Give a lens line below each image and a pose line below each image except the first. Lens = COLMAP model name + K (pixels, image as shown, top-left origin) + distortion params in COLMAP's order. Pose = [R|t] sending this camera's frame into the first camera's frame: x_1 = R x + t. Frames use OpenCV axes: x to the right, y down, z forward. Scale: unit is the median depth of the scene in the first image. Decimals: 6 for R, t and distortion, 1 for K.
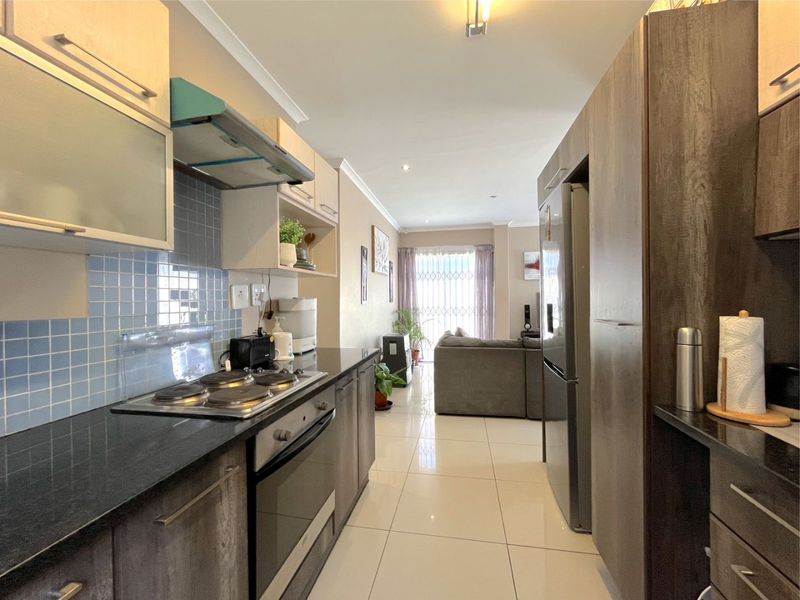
lens RADIAL K [[371.1, 0, 400.0], [0, 371.1, 300.0], [0, 0, 1]] dist [-0.001282, -0.000425]
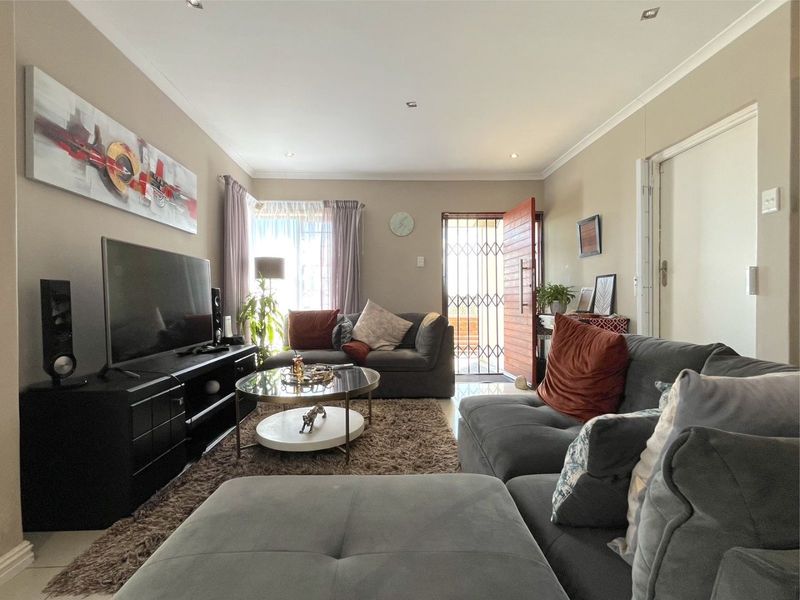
lens RADIAL K [[371.1, 0, 400.0], [0, 371.1, 300.0], [0, 0, 1]] dist [-0.001282, -0.000425]
pose [[-0.219845, 0.009307, 0.975490, 0.044236], [0.007467, 0.999941, -0.007857, 0.029887], [-0.975506, 0.005557, -0.219902, 0.818857]]
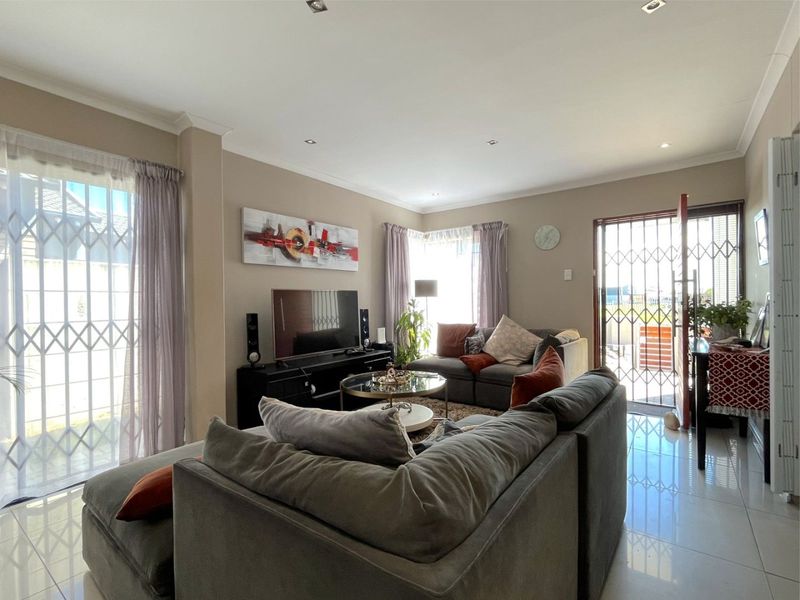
lens RADIAL K [[371.1, 0, 400.0], [0, 371.1, 300.0], [0, 0, 1]] dist [-0.001282, -0.000425]
pose [[0.443023, 0.006513, 0.896487, -0.016114], [0.007086, 0.999917, -0.010767, 0.001692], [-0.896482, 0.011123, 0.442940, 0.594657]]
